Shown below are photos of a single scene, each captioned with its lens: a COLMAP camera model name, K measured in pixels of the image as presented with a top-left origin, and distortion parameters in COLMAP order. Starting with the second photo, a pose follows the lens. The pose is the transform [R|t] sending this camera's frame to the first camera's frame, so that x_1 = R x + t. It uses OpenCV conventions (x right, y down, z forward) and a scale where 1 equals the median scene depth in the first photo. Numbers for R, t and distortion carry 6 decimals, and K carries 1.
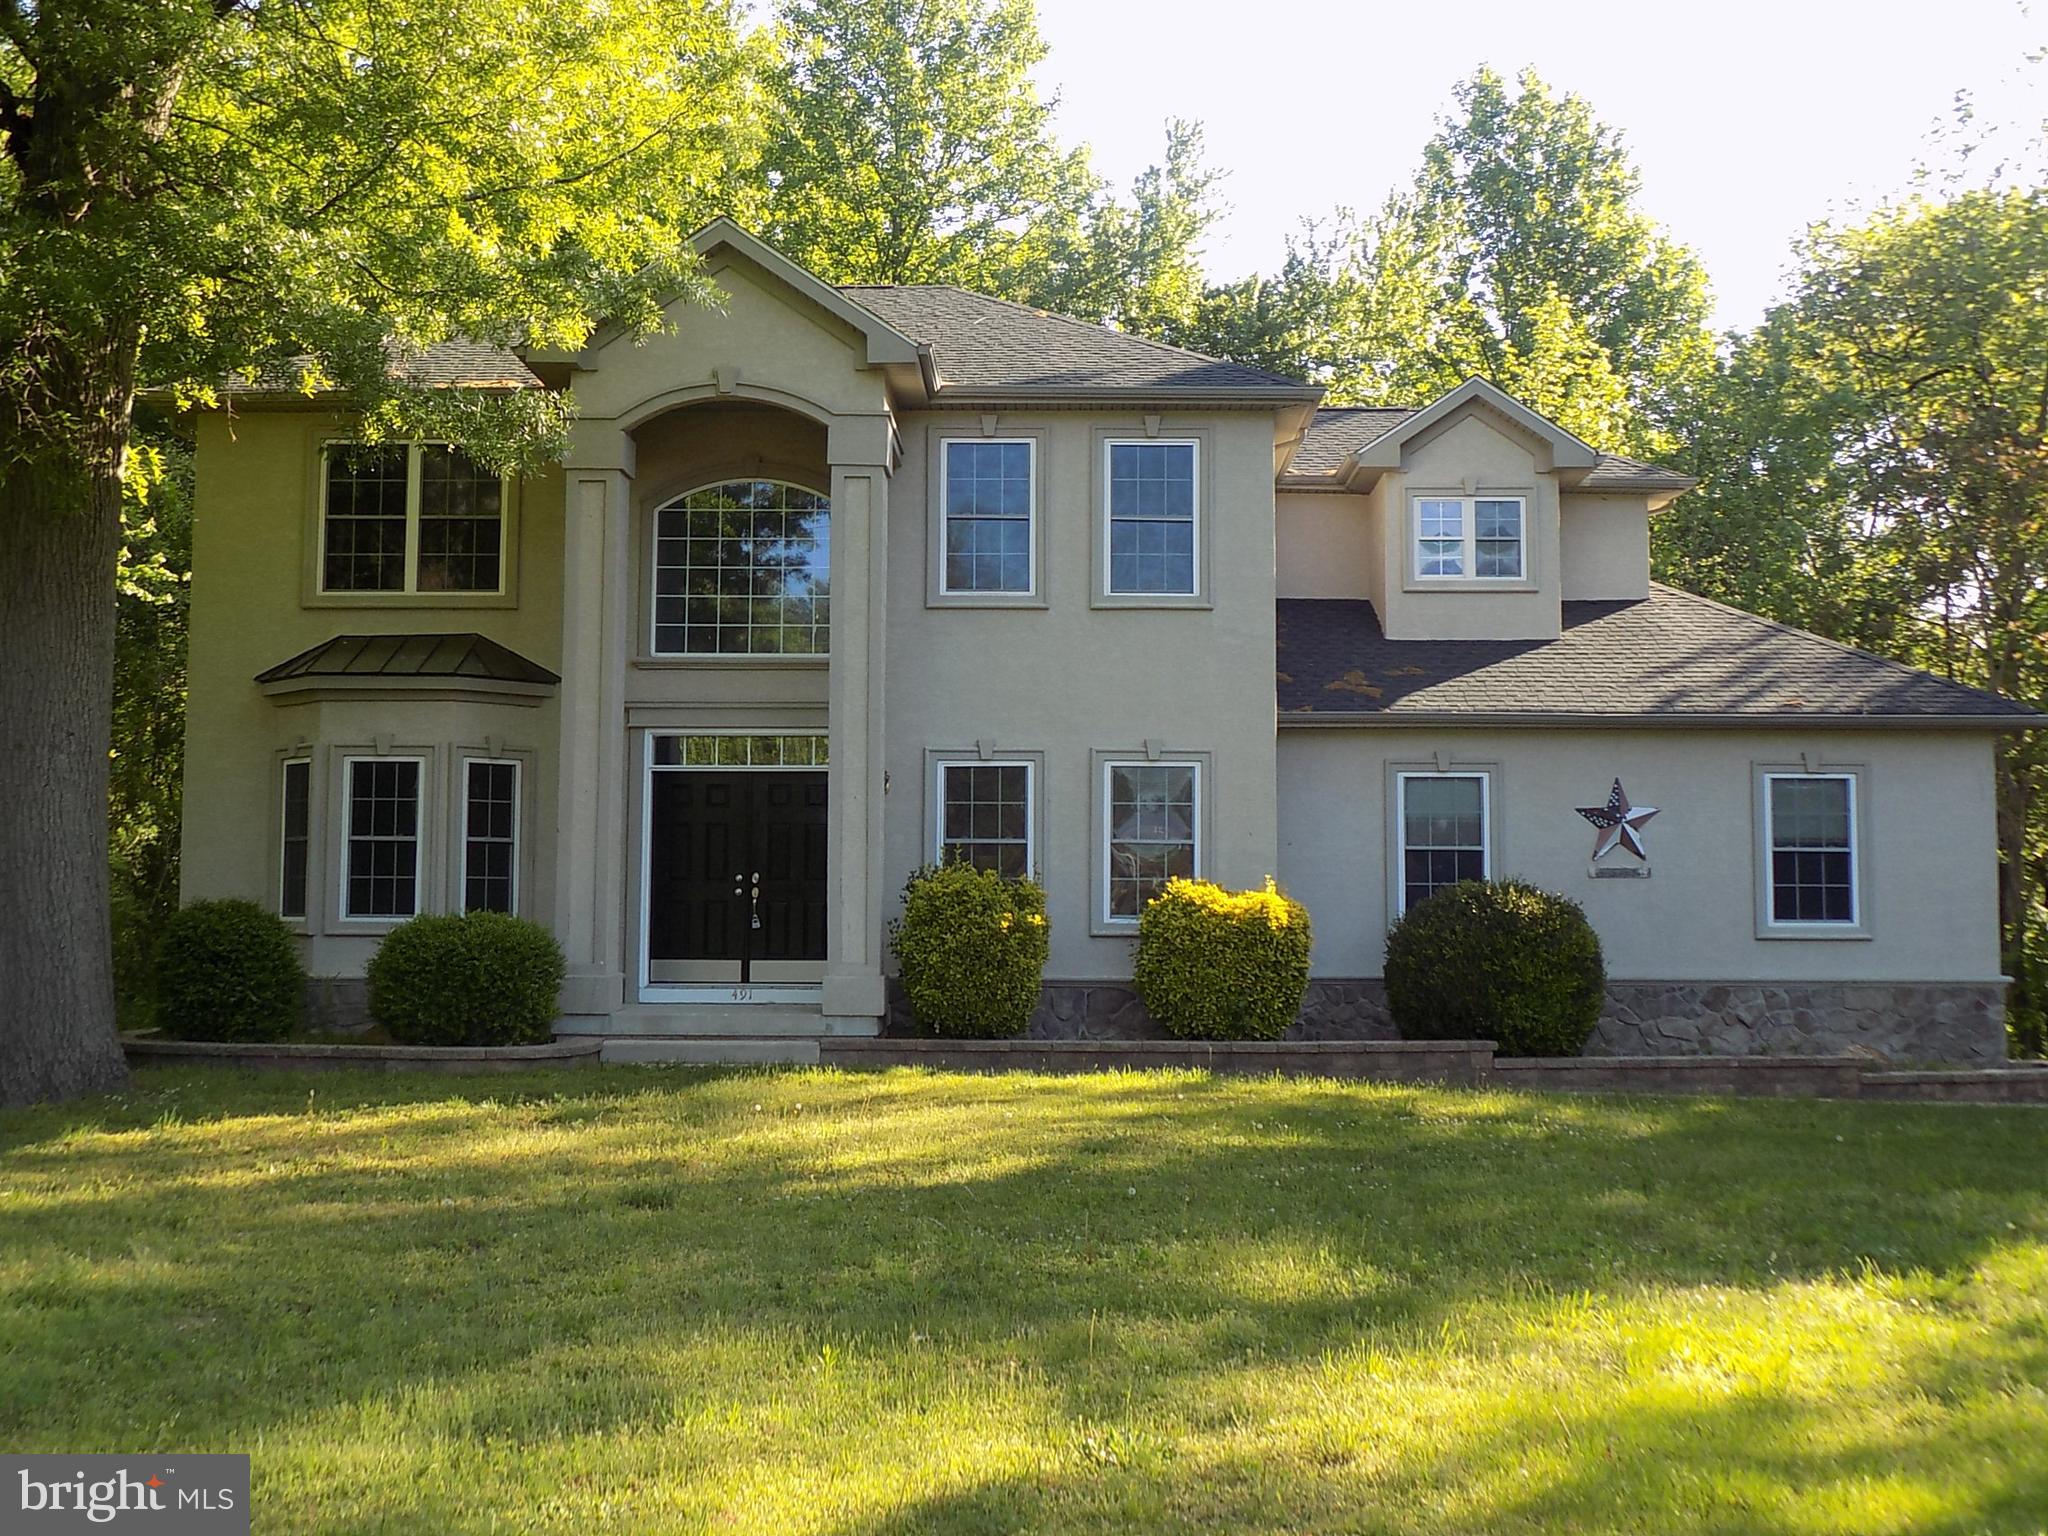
lens RADIAL K [[2072.8, 0, 1024.0], [0, 2072.8, 768.0], [0, 0, 1]] dist [-0.003215, -0.024668]
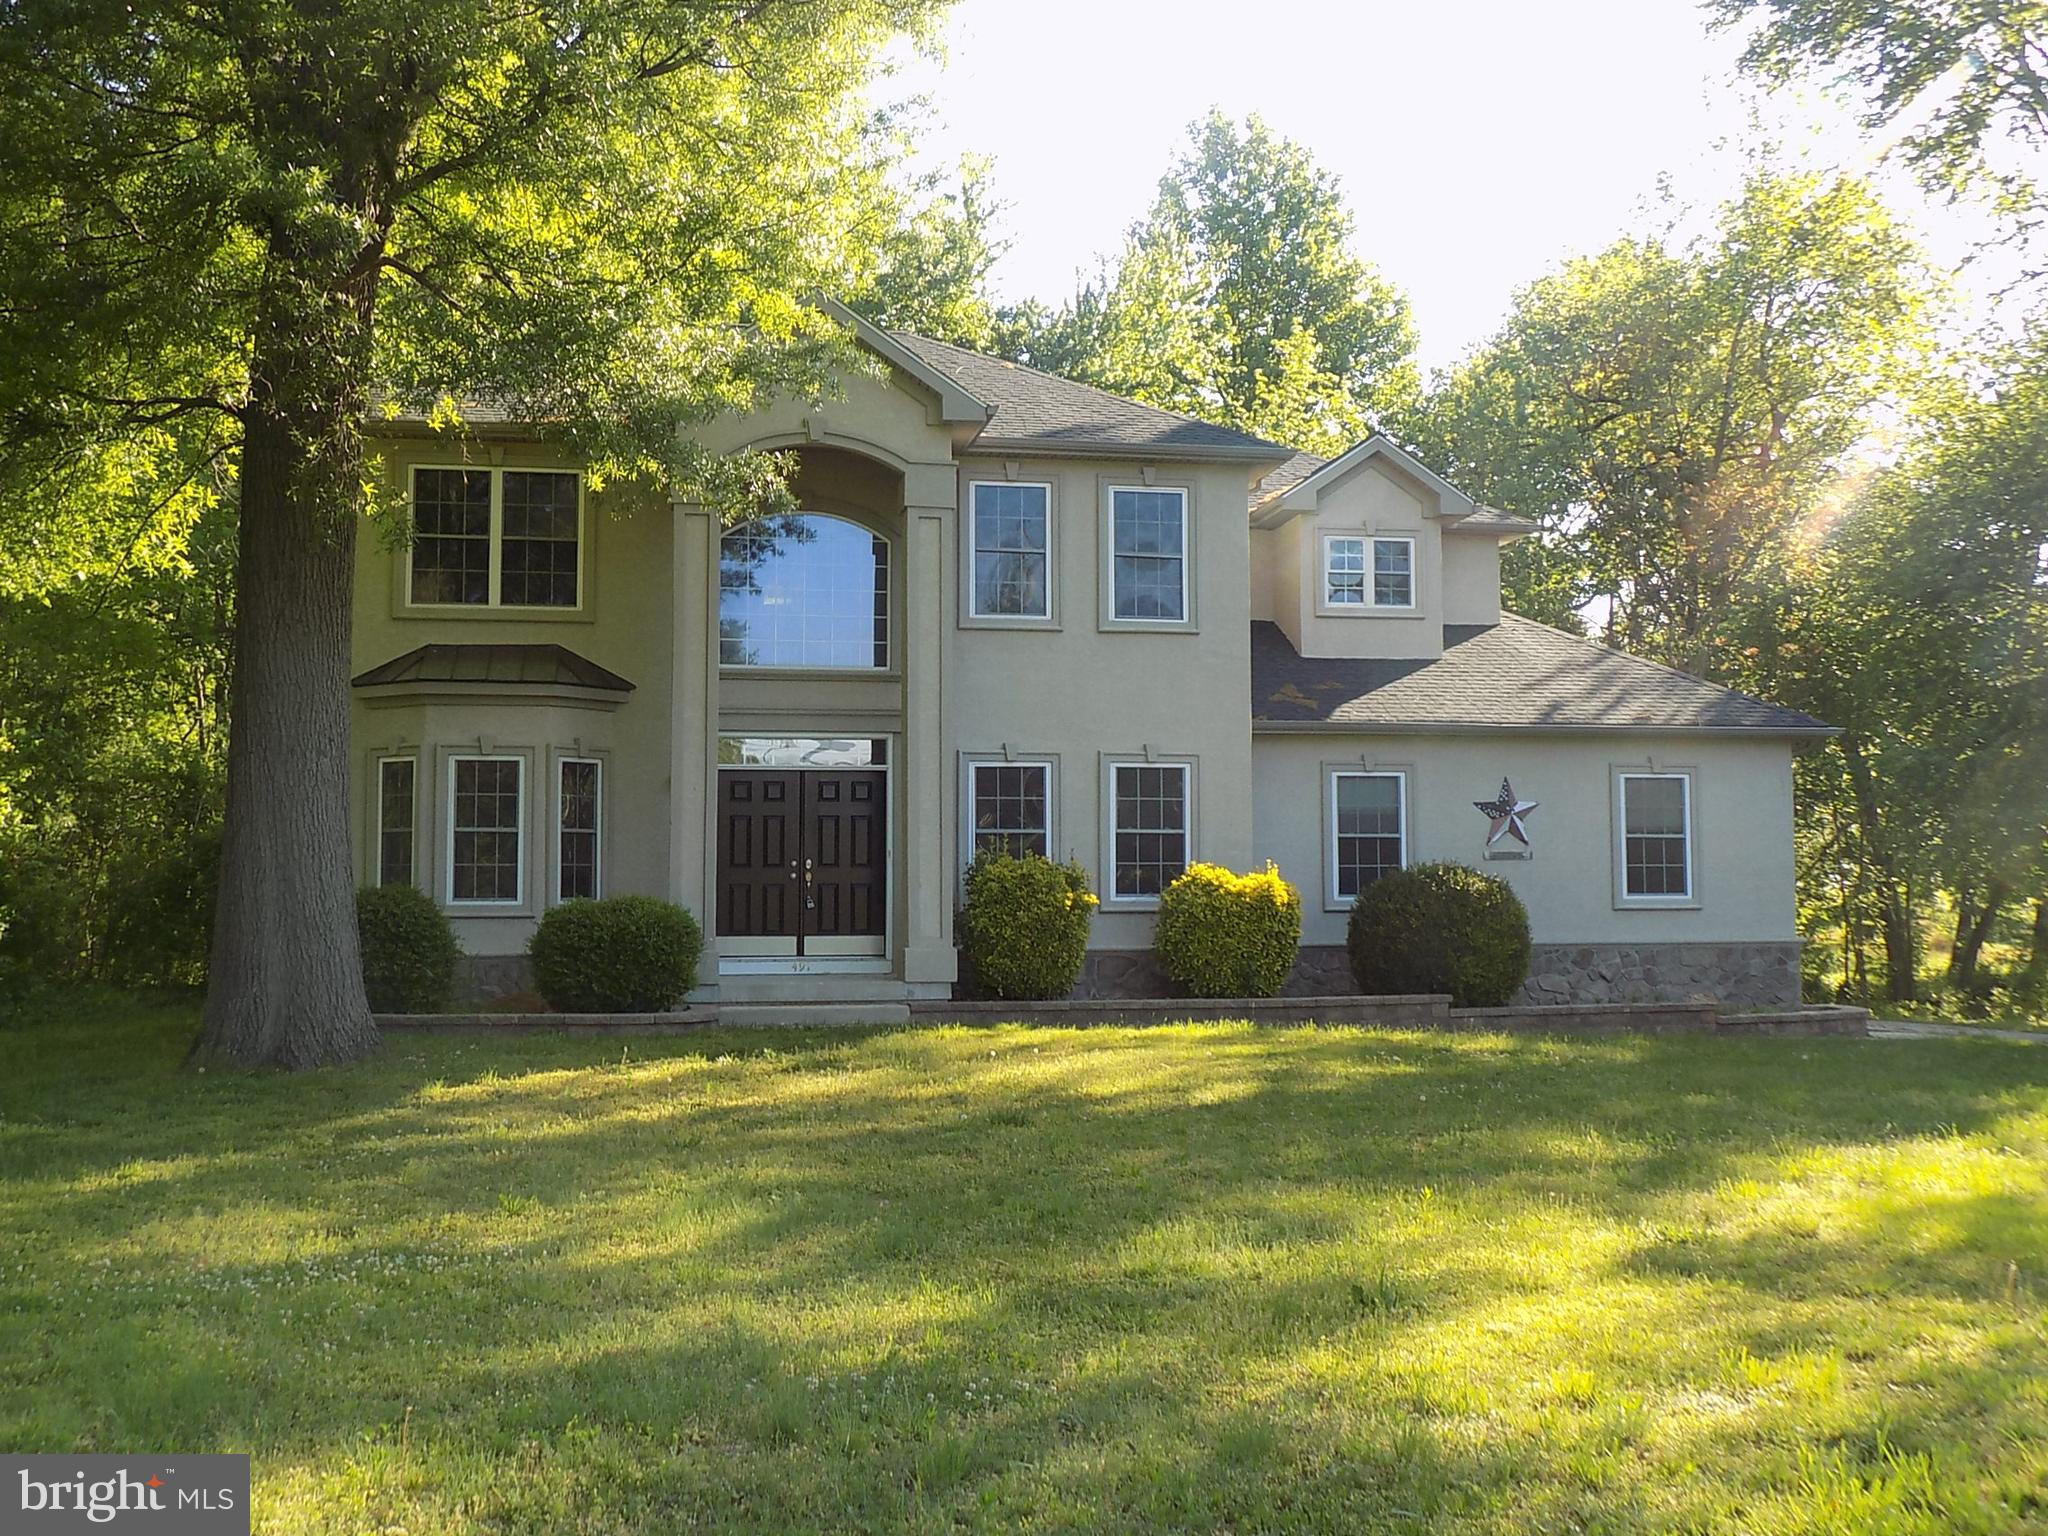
lens RADIAL K [[2072.8, 0, 1024.0], [0, 2072.8, 768.0], [0, 0, 1]] dist [-0.003215, -0.024668]
pose [[0.981666, 0.003655, 0.190575, -0.229356], [-0.005614, 0.999937, 0.009742, -0.011163], [-0.190528, -0.010634, 0.981624, -0.136736]]
